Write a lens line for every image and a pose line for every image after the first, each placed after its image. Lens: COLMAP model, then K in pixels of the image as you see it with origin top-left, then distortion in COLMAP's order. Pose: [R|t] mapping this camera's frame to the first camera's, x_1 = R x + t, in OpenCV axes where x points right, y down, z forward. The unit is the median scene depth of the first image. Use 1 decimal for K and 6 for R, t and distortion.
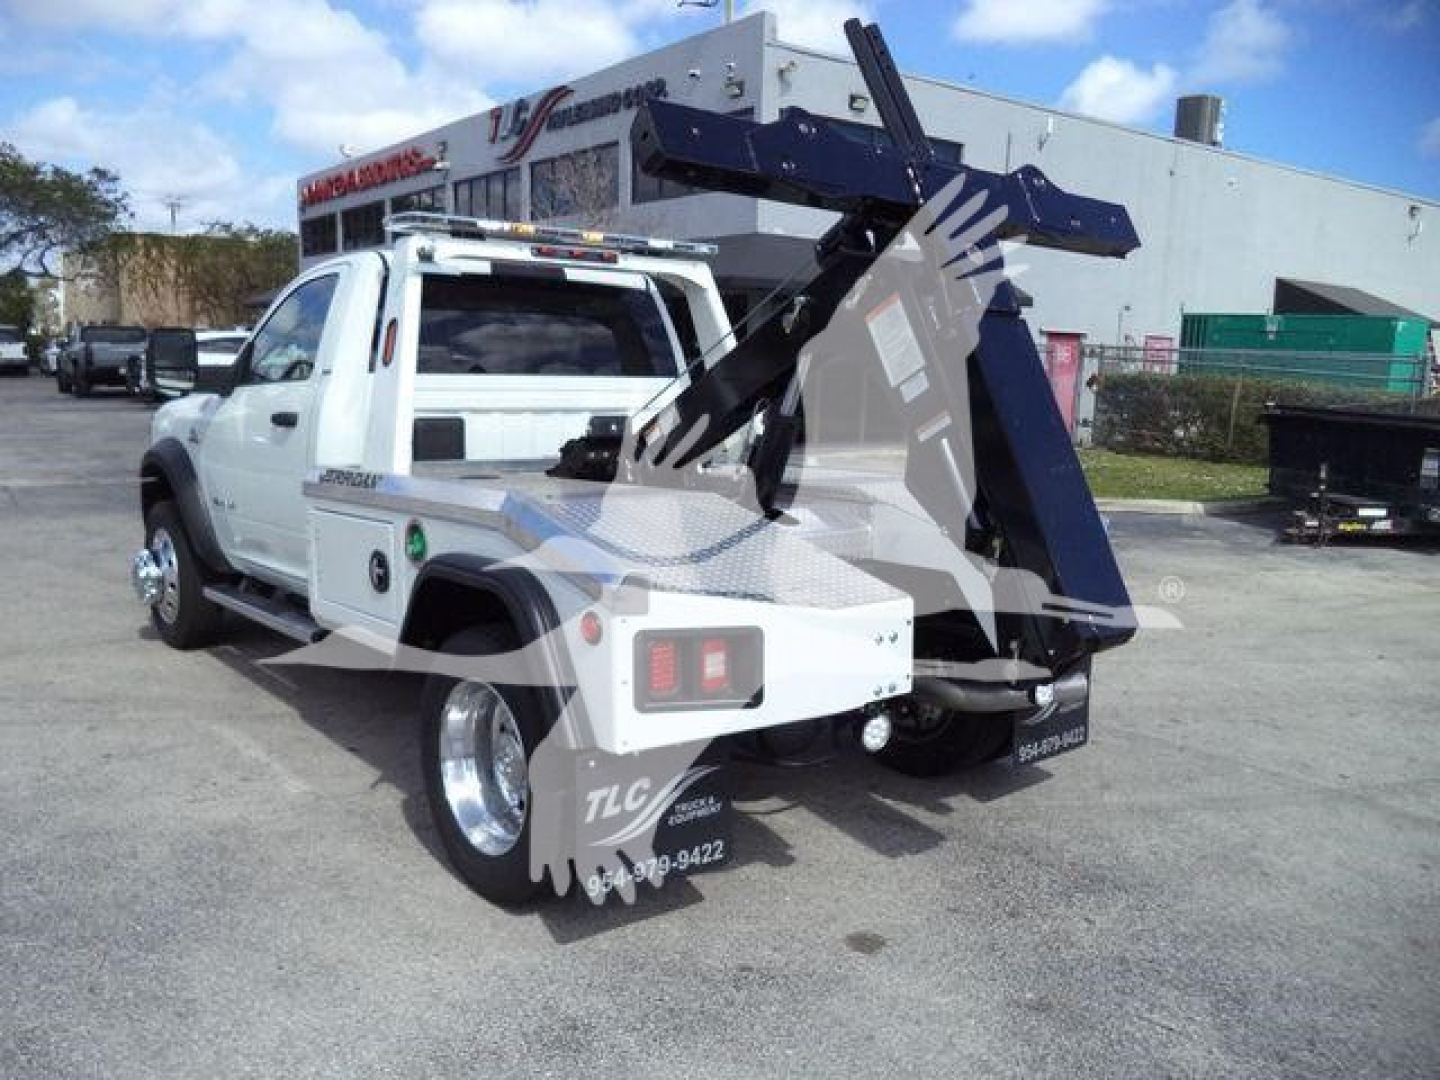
lens RADIAL K [[1177.9, 0, 703.3], [0, 1177.9, 553.8], [0, 0, 1]] dist [-0.037110, 0.005750]
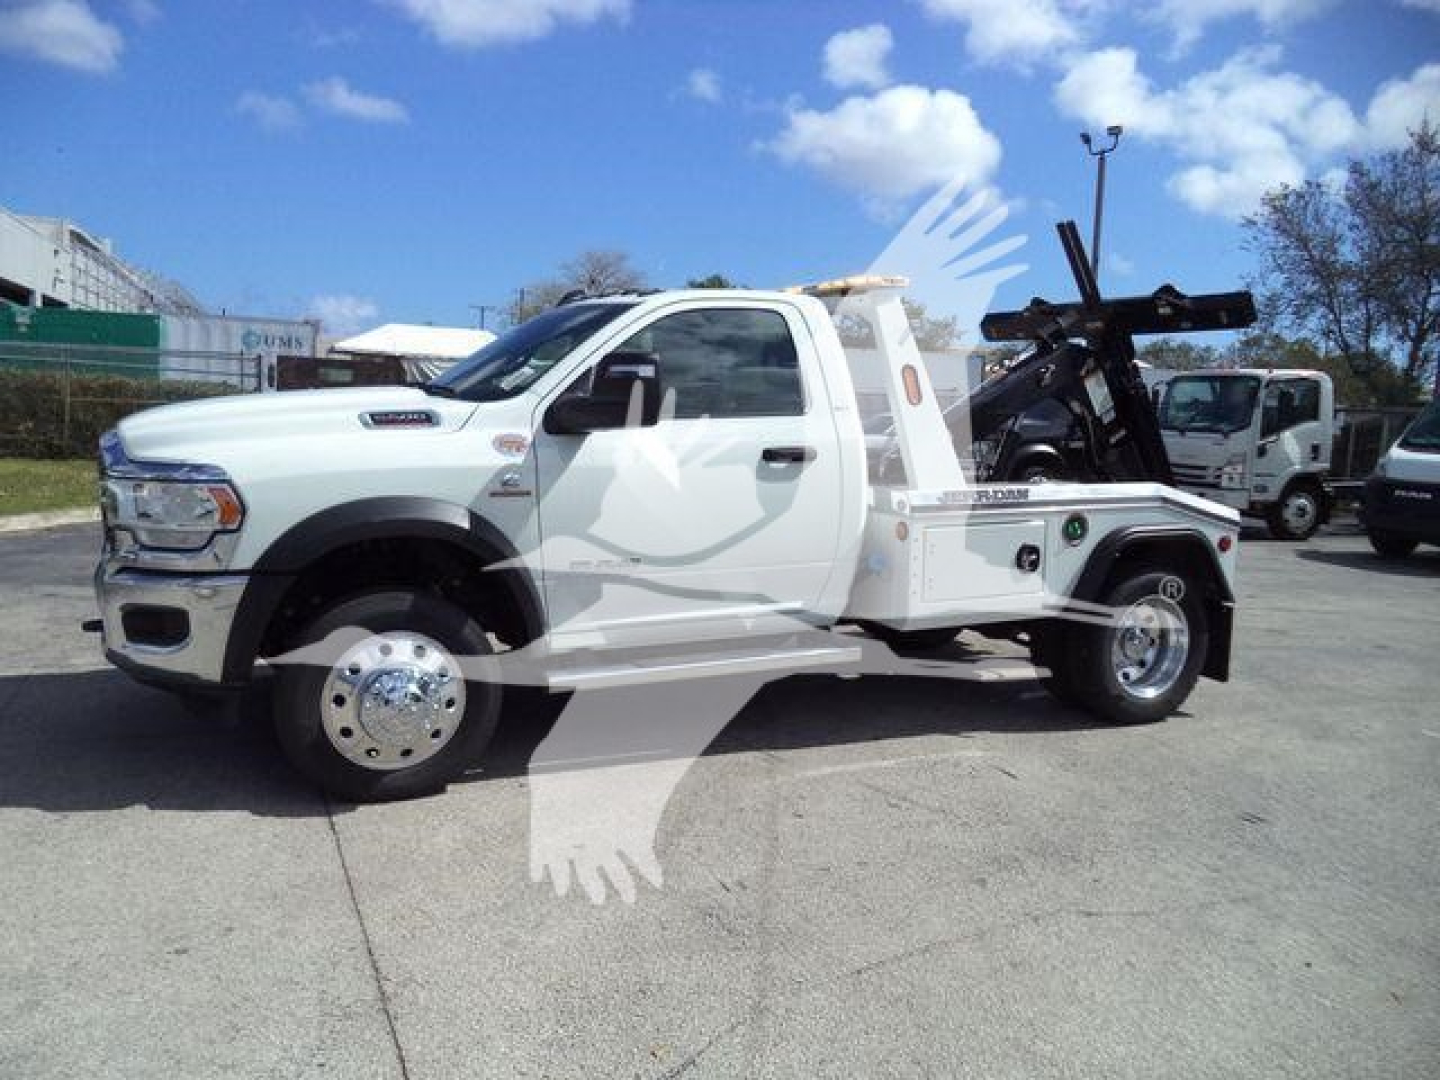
lens RADIAL K [[1182.8, 0, 713.4], [0, 1182.8, 560.4], [0, 0, 1]] dist [-0.077352, 0.066212]
pose [[0.264152, -0.146753, 0.953251, -0.568772], [0.123452, 0.985371, 0.117488, -0.064218], [-0.956548, 0.086646, 0.278405, 0.328430]]
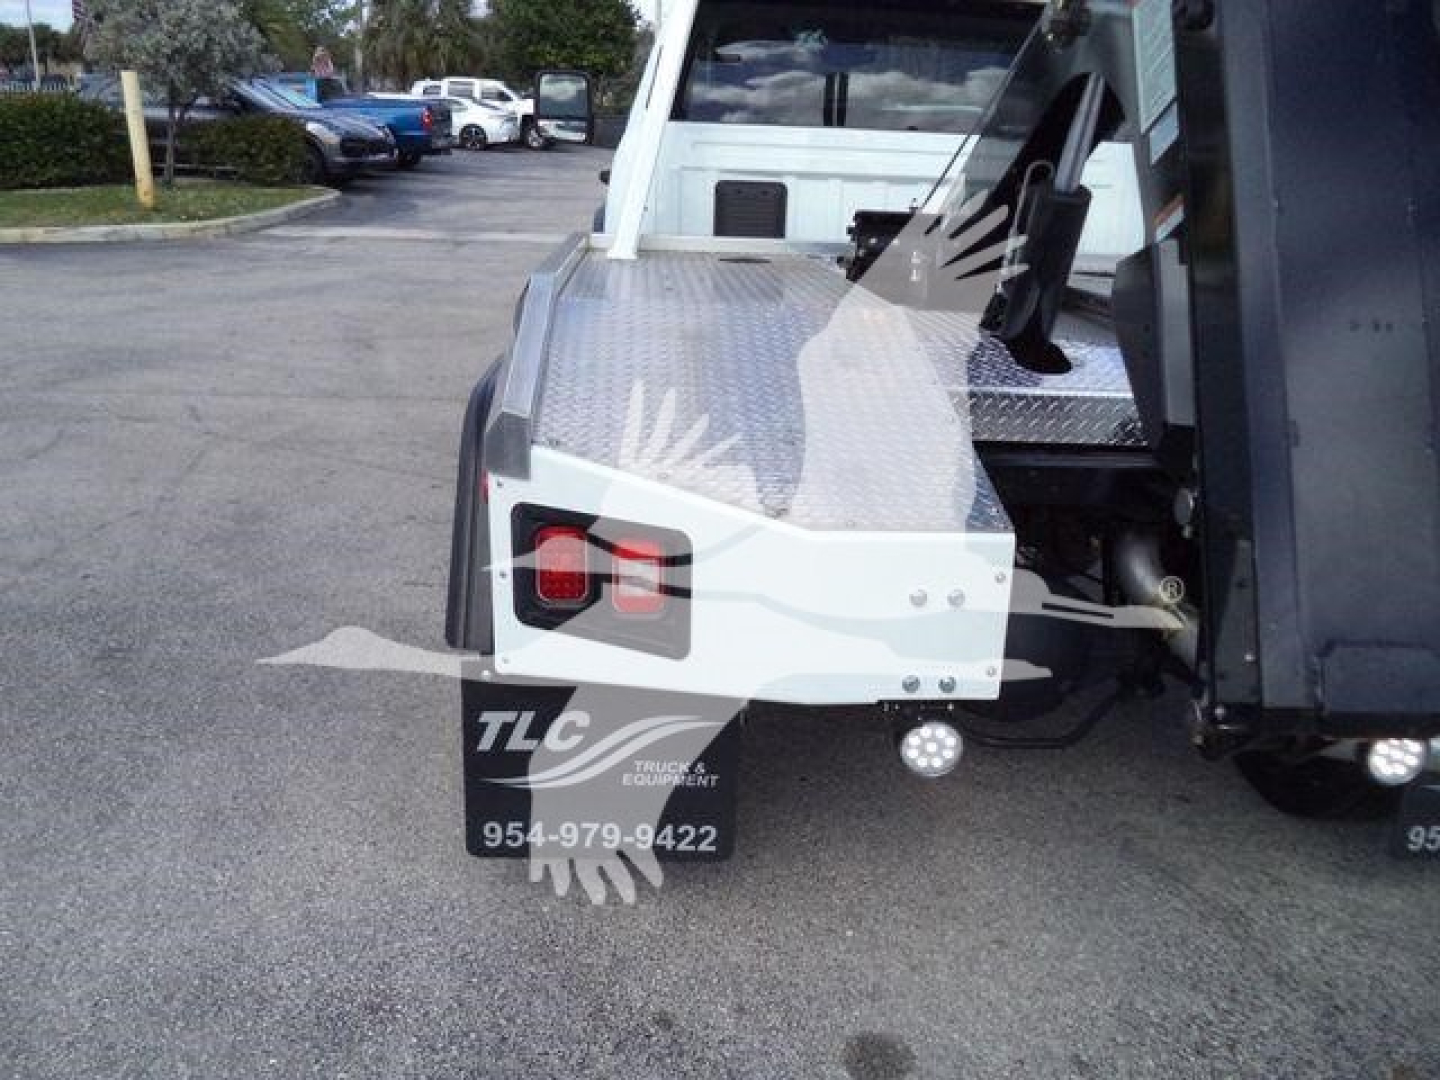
lens RADIAL K [[1182.8, 0, 713.4], [0, 1182.8, 560.4], [0, 0, 1]] dist [-0.077352, 0.066212]
pose [[0.801652, 0.214911, -0.557824, 0.101153], [-0.112106, 0.970633, 0.212845, -0.013847], [0.587185, -0.108093, 0.802203, 0.132958]]
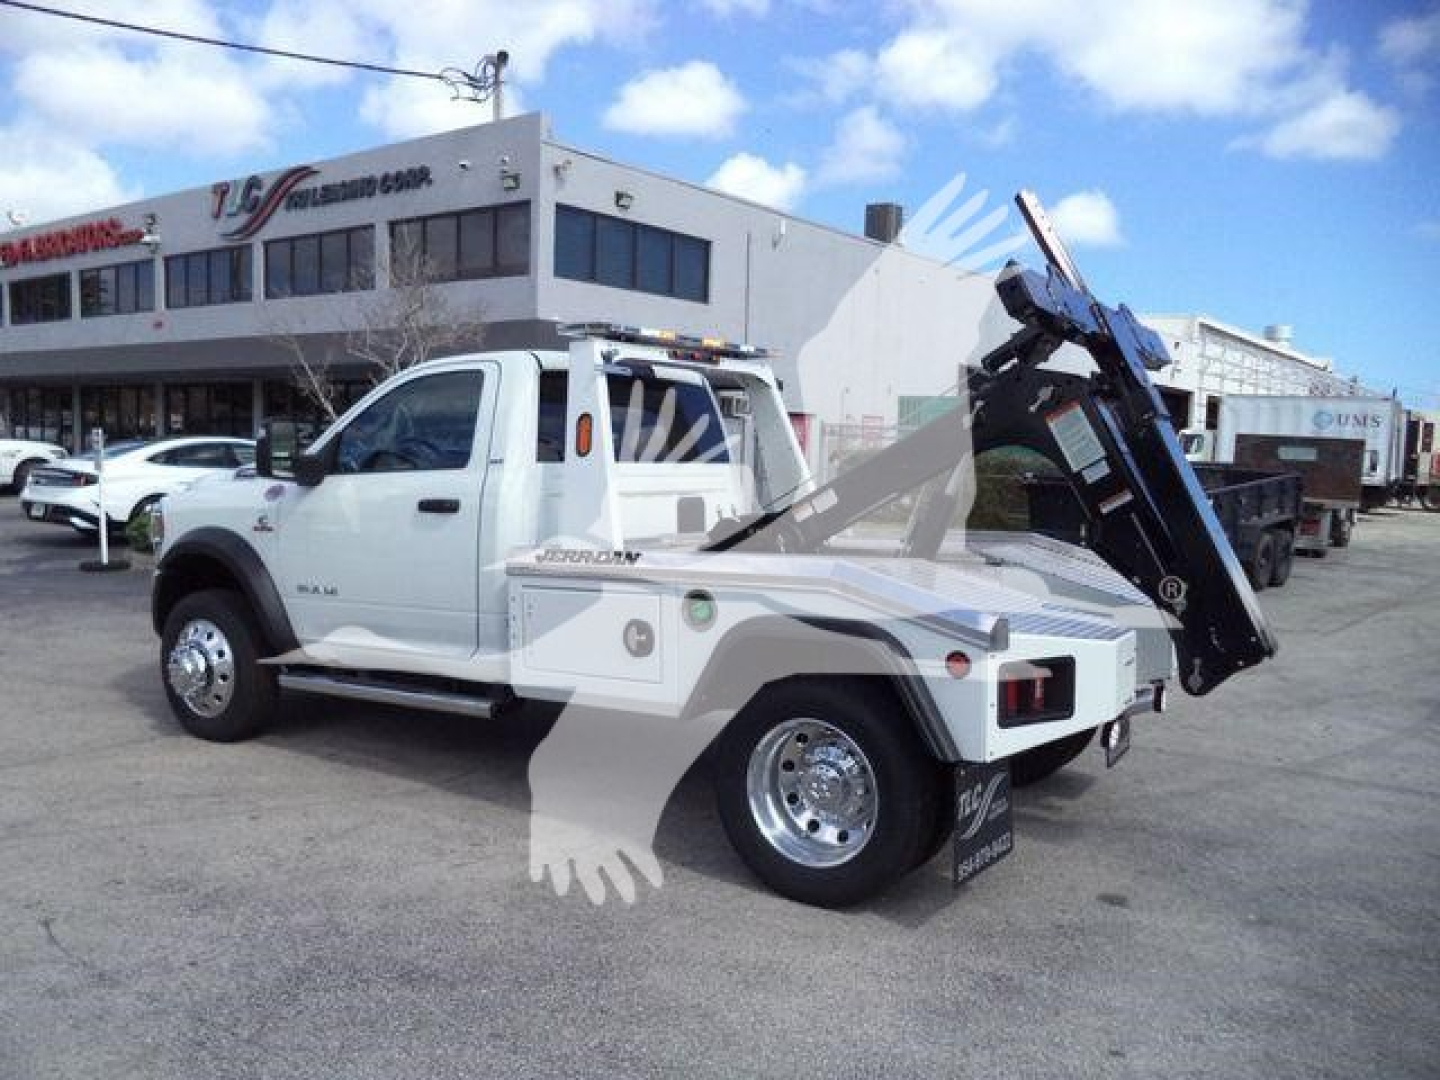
lens RADIAL K [[1182.8, 0, 713.4], [0, 1182.8, 560.4], [0, 0, 1]] dist [-0.077352, 0.066212]
pose [[0.956395, -0.035191, 0.289948, -0.180497], [0.052210, 0.997324, -0.051171, 0.000576], [-0.287371, 0.064078, 0.955674, -0.035799]]
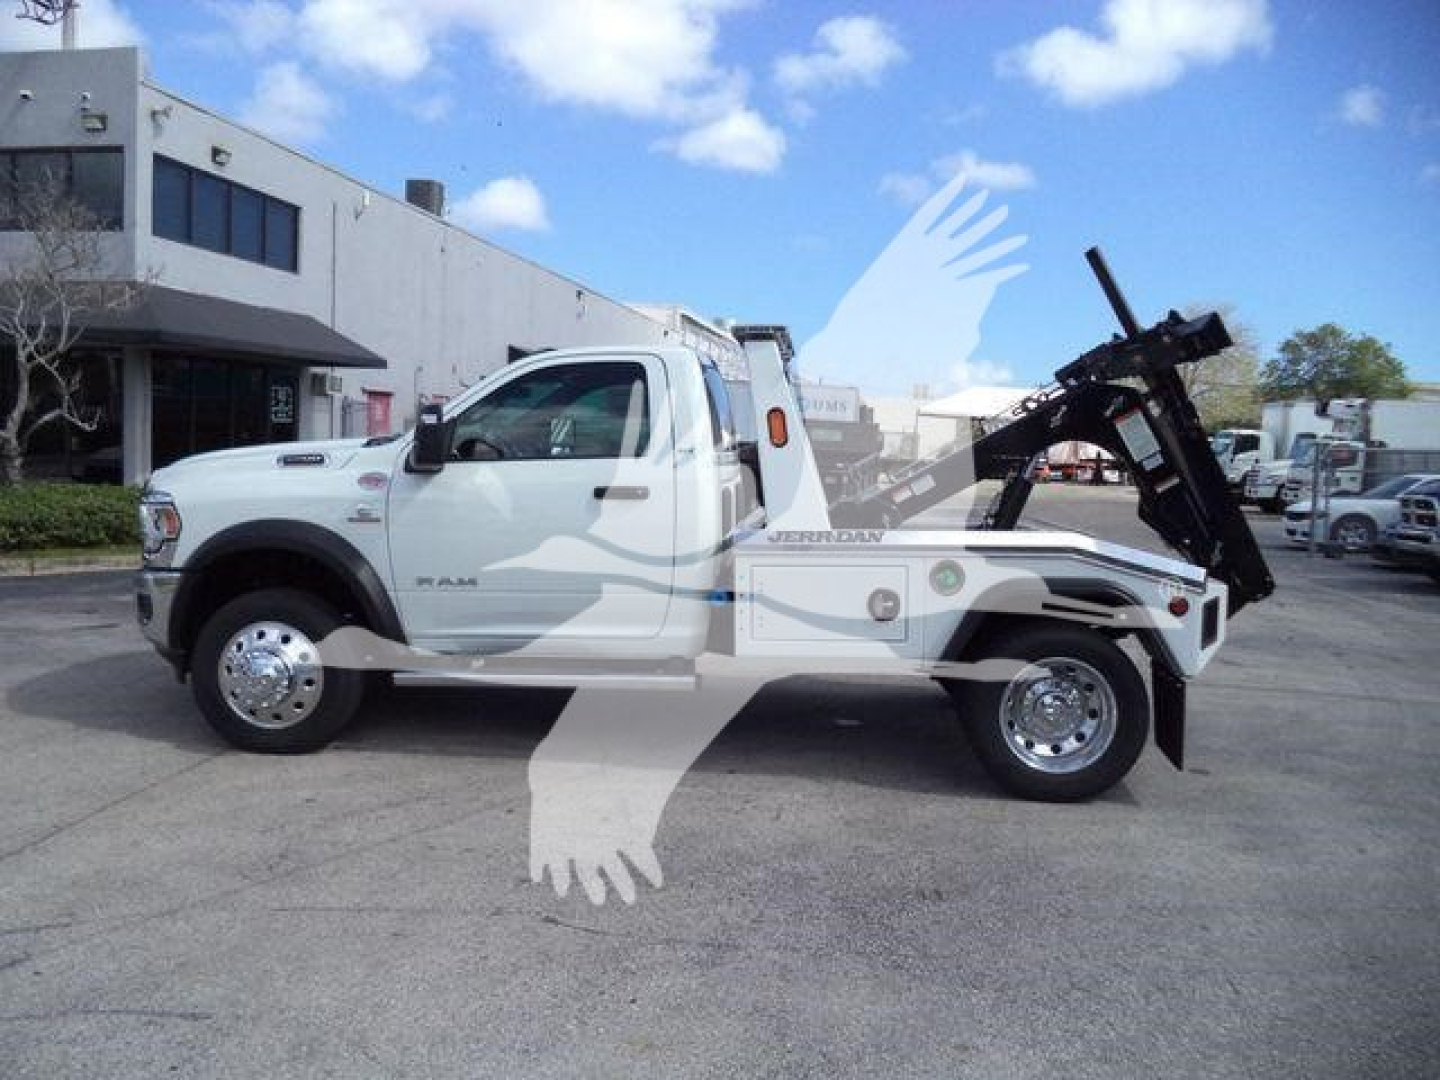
lens RADIAL K [[1173.9, 0, 718.5], [0, 1173.9, 580.2], [0, 0, 1]] dist [-0.042024, -0.004607]
pose [[0.712168, -0.088639, 0.696391, -0.448392], [0.101262, 0.994593, 0.023039, -0.021144], [-0.694668, 0.054110, 0.717293, 0.061827]]
